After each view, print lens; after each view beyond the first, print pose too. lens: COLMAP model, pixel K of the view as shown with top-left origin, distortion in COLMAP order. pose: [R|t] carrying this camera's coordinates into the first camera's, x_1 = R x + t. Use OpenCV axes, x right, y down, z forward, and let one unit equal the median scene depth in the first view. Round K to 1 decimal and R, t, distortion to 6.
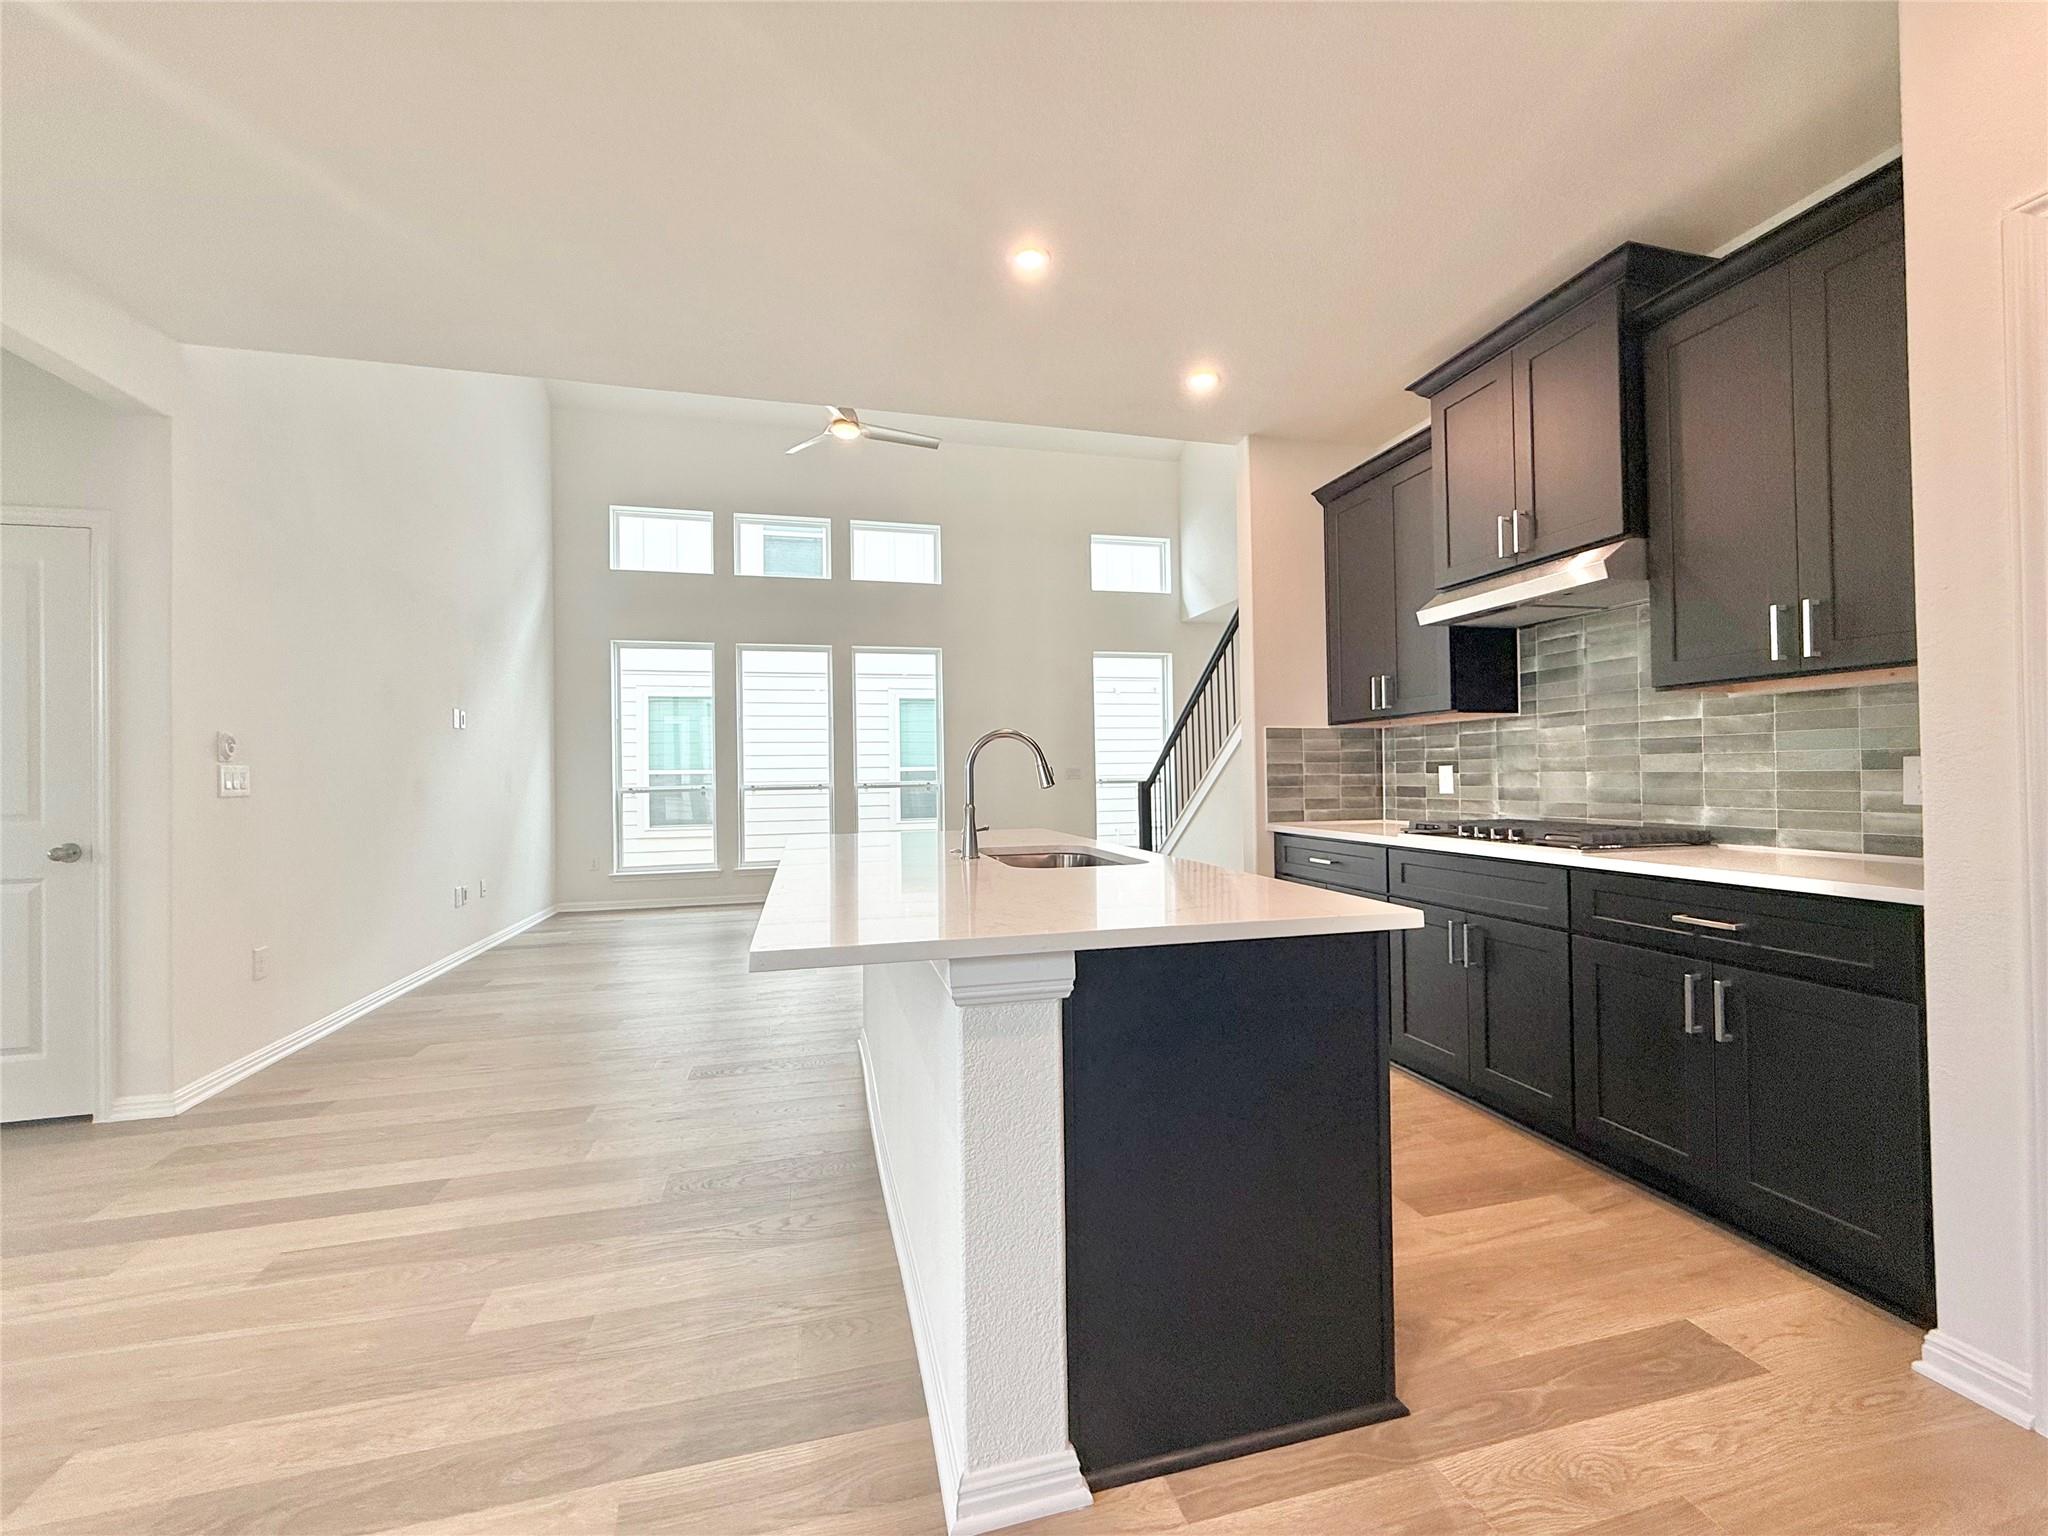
lens RADIAL K [[811.8, 0, 1017.2], [0, 811.8, 767.3], [0, 0, 1]] dist [0.000018, -0.000256]
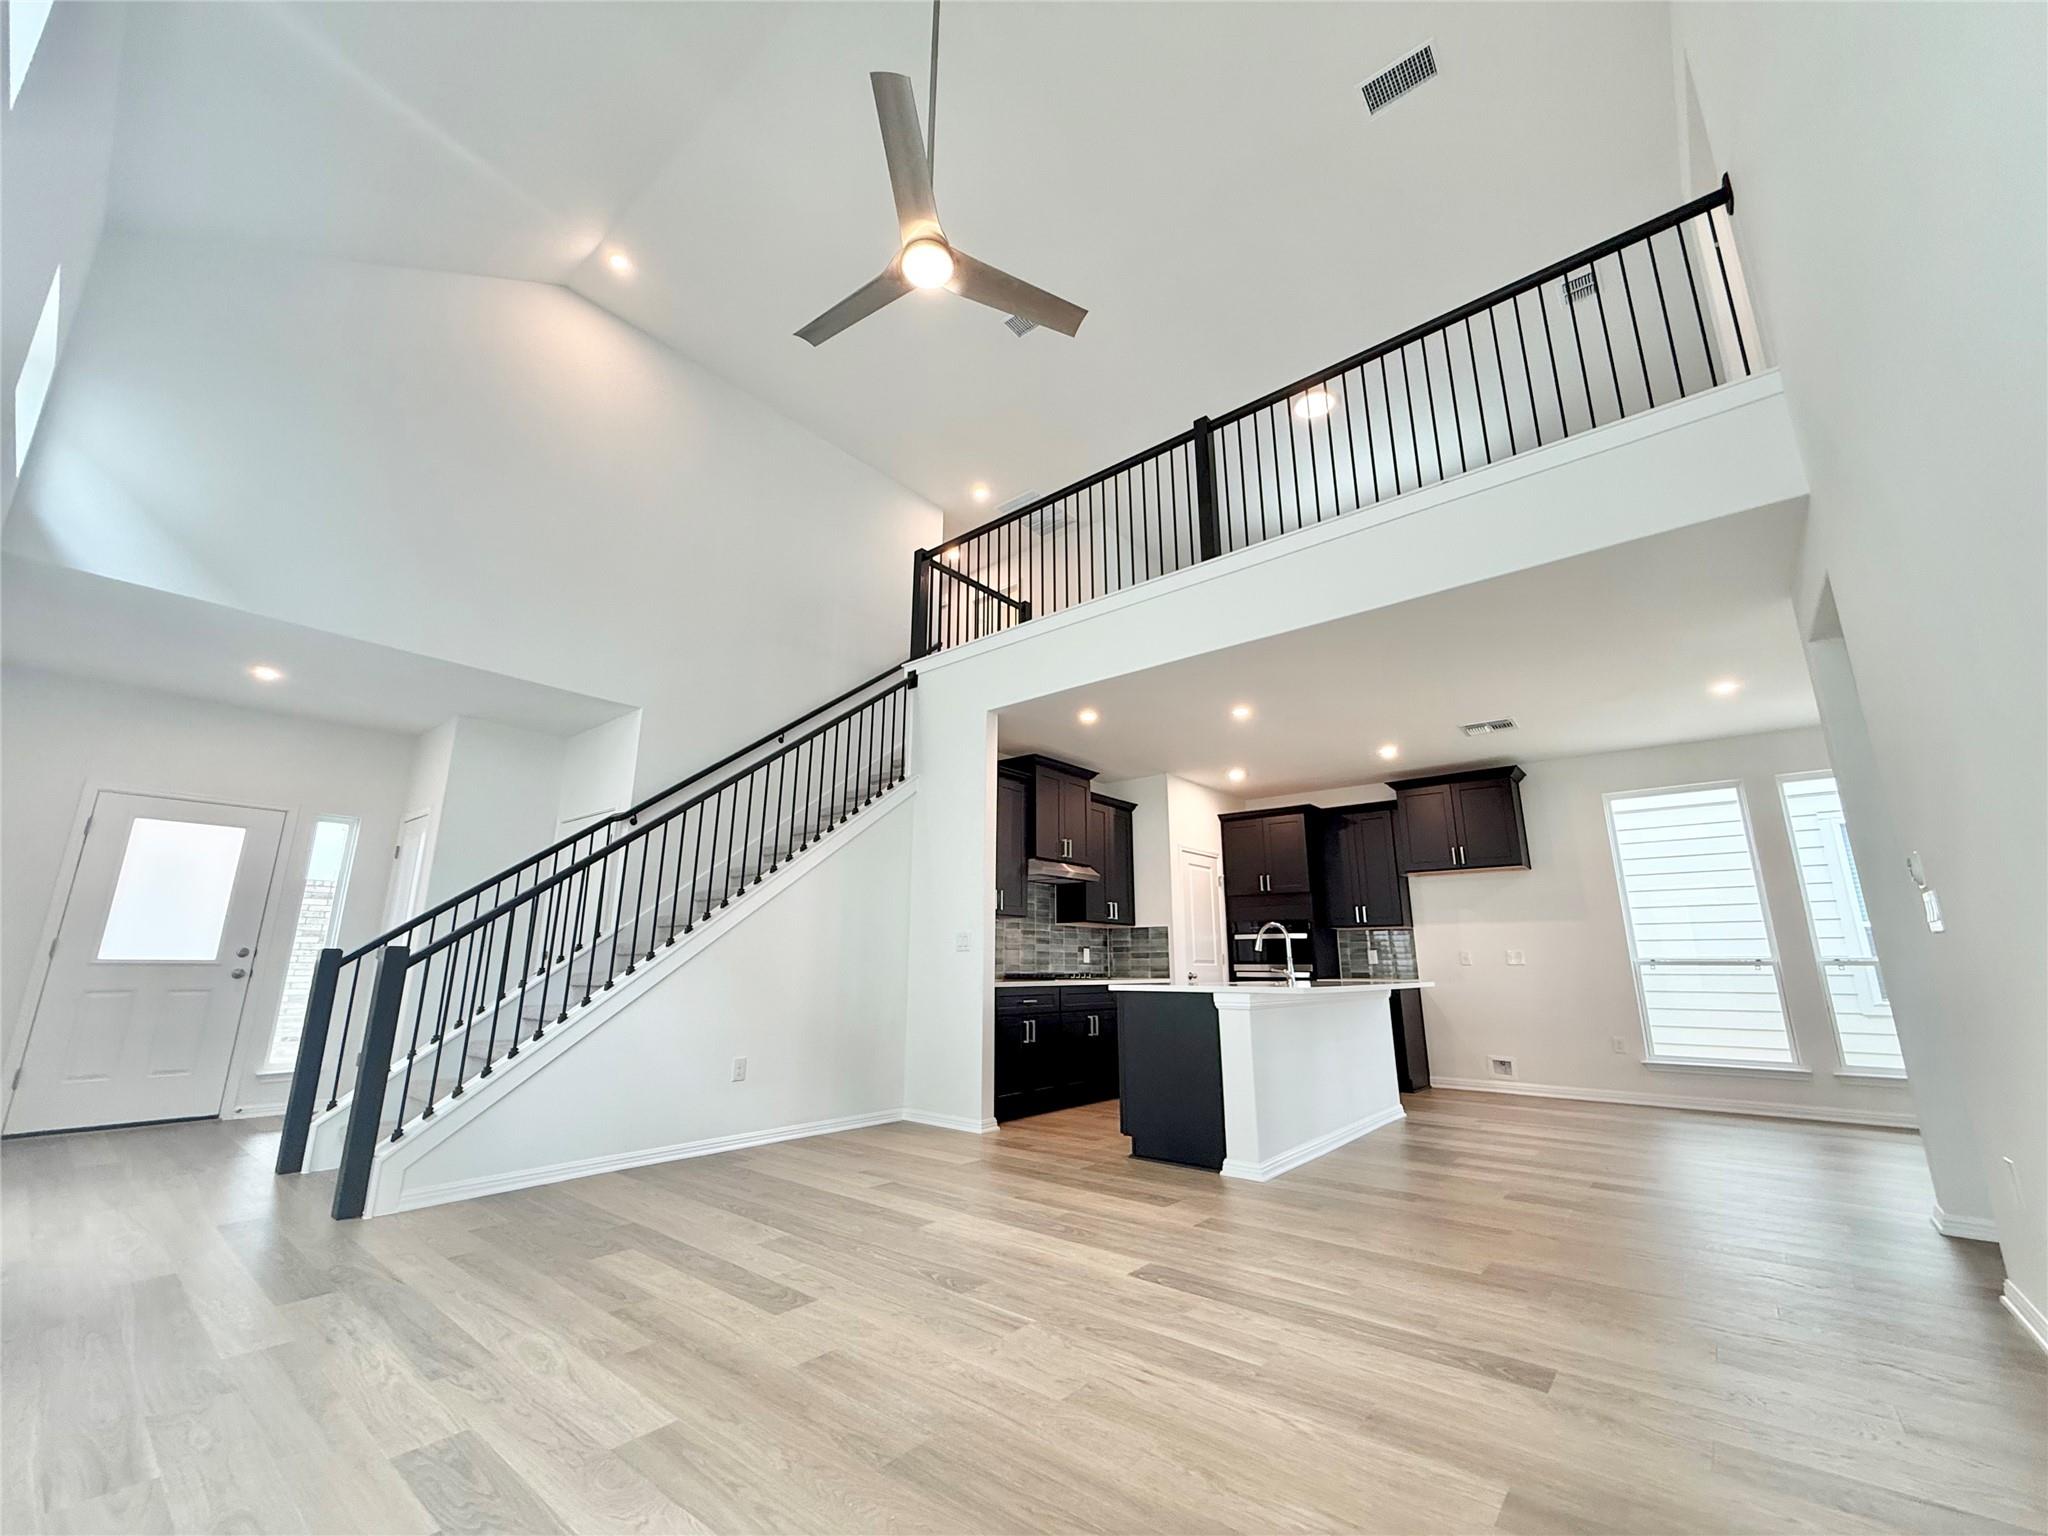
lens RADIAL K [[811.8, 0, 1017.2], [0, 811.8, 767.3], [0, 0, 1]] dist [0.000018, -0.000256]
pose [[-0.586102, 0.187275, 0.788297, -1.078727], [-0.016766, 0.969910, -0.242886, 0.055536], [-0.810063, -0.155573, -0.565327, 2.185475]]
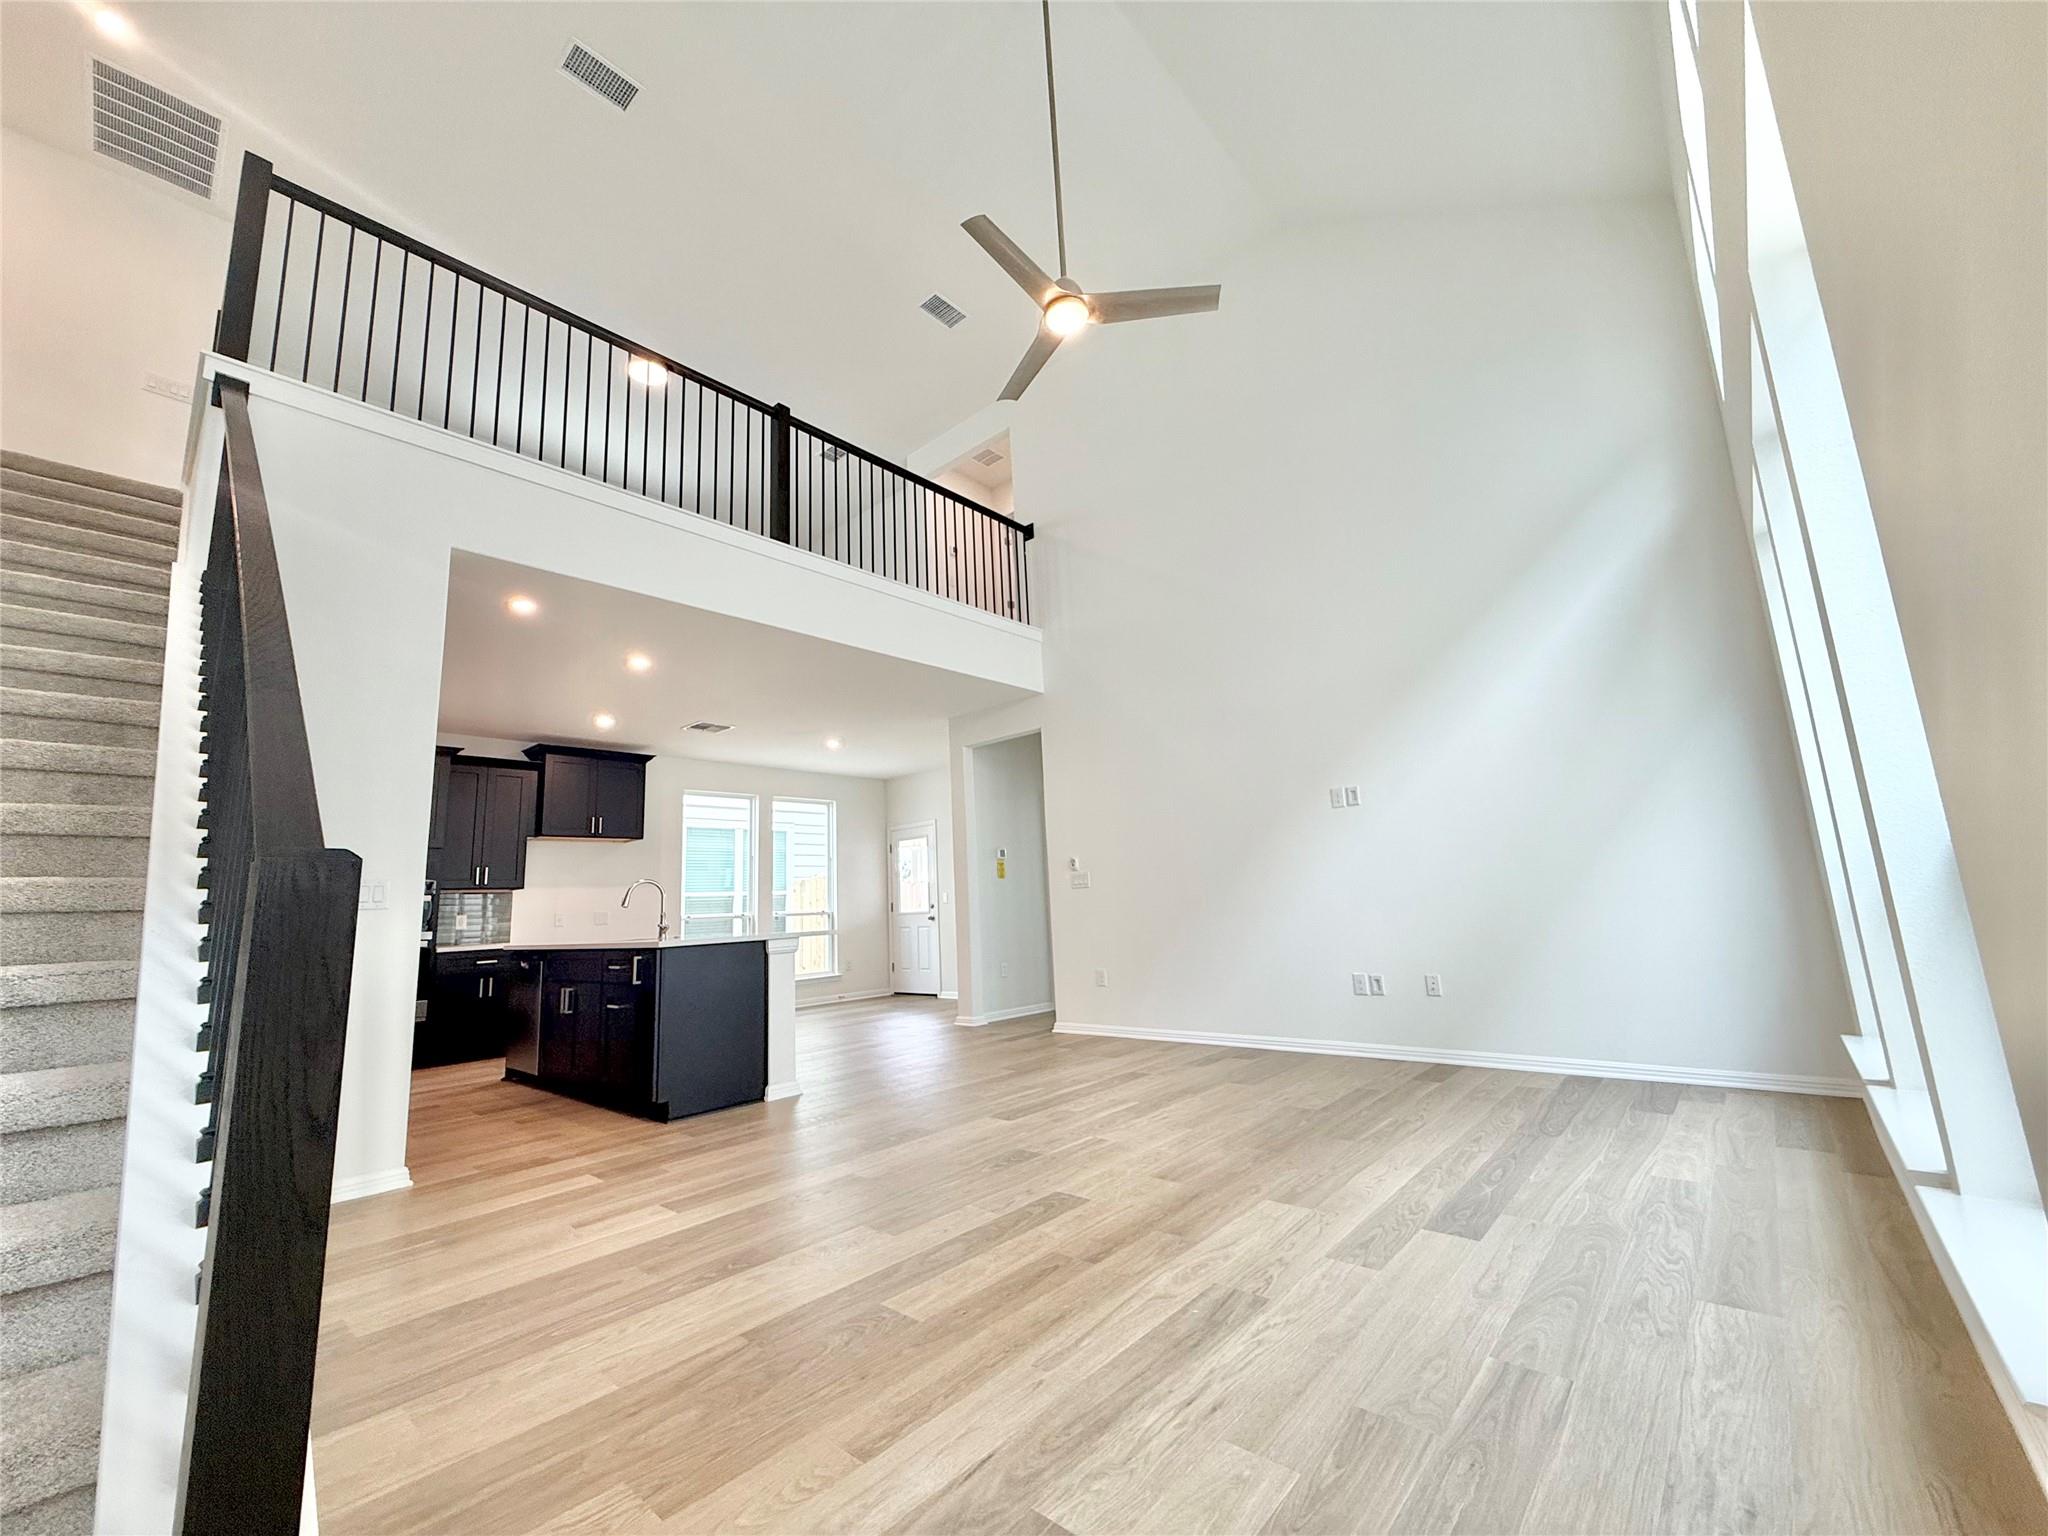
lens RADIAL K [[811.8, 0, 1017.2], [0, 811.8, 767.3], [0, 0, 1]] dist [0.000018, -0.000256]
pose [[-0.832864, -0.061250, -0.550078, 0.294161], [0.050711, 0.981233, -0.186039, 0.075440], [0.551149, -0.182840, -0.814128, 2.598286]]
